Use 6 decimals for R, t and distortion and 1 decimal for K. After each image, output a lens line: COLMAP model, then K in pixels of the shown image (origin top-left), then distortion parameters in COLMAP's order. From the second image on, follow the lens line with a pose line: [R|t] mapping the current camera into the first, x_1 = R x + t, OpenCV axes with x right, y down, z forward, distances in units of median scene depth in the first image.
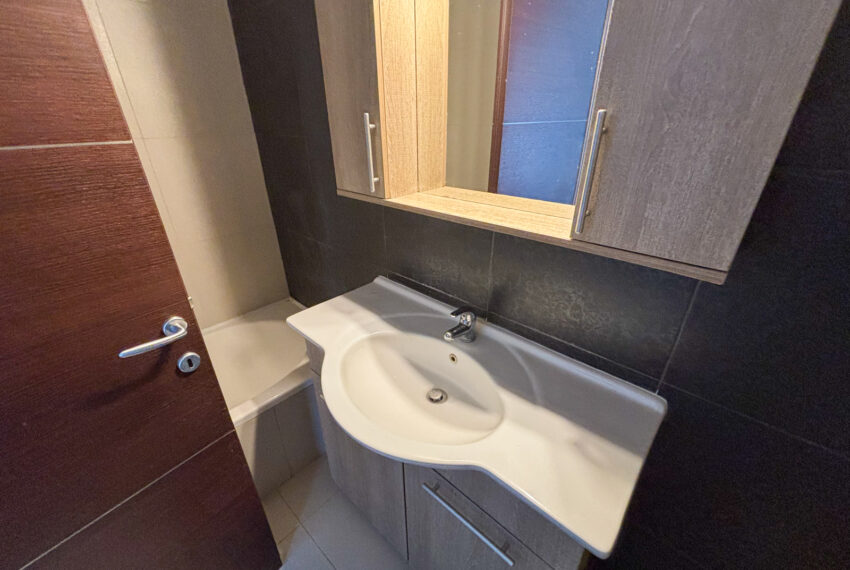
lens RADIAL K [[343.2, 0, 425.5], [0, 343.2, 286.9], [0, 0, 1]] dist [0.001319, -0.000033]
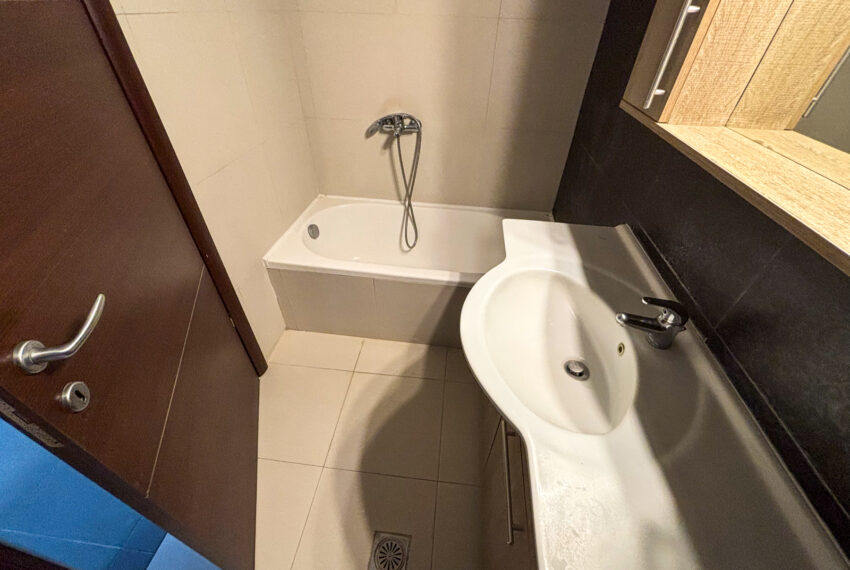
lens RADIAL K [[343.2, 0, 422.4], [0, 343.2, 286.3], [0, 0, 1]] dist [0.001319, -0.000033]
pose [[0.578987, 0.539211, -0.611577, 0.226715], [-0.391157, 0.841832, 0.371908, -0.030465], [0.715382, 0.023893, 0.698325, 0.109678]]
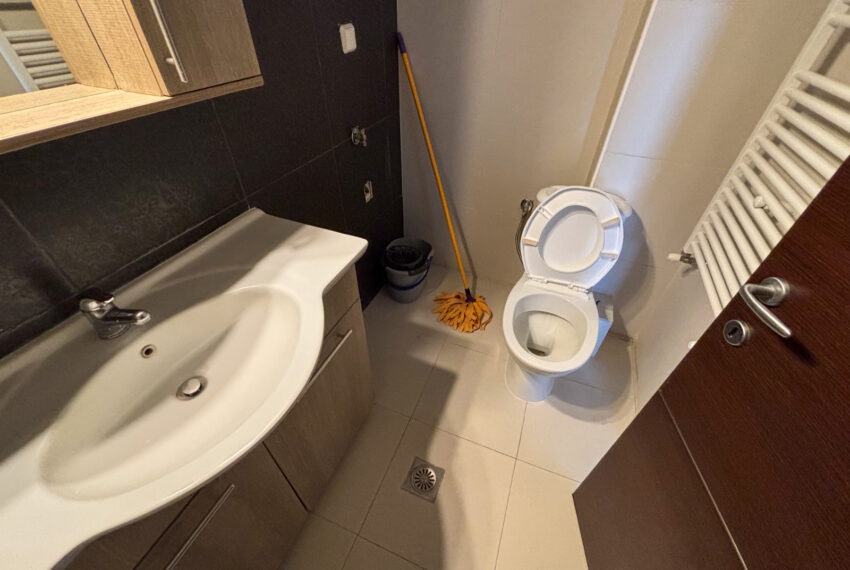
lens RADIAL K [[343.2, 0, 422.1], [0, 343.2, 282.4], [0, 0, 1]] dist [0.001319, -0.000033]
pose [[-0.347023, -0.609024, 0.713208, -0.548649], [0.414590, 0.582508, 0.699142, -0.142595], [-0.841243, 0.538307, 0.050352, 0.406583]]
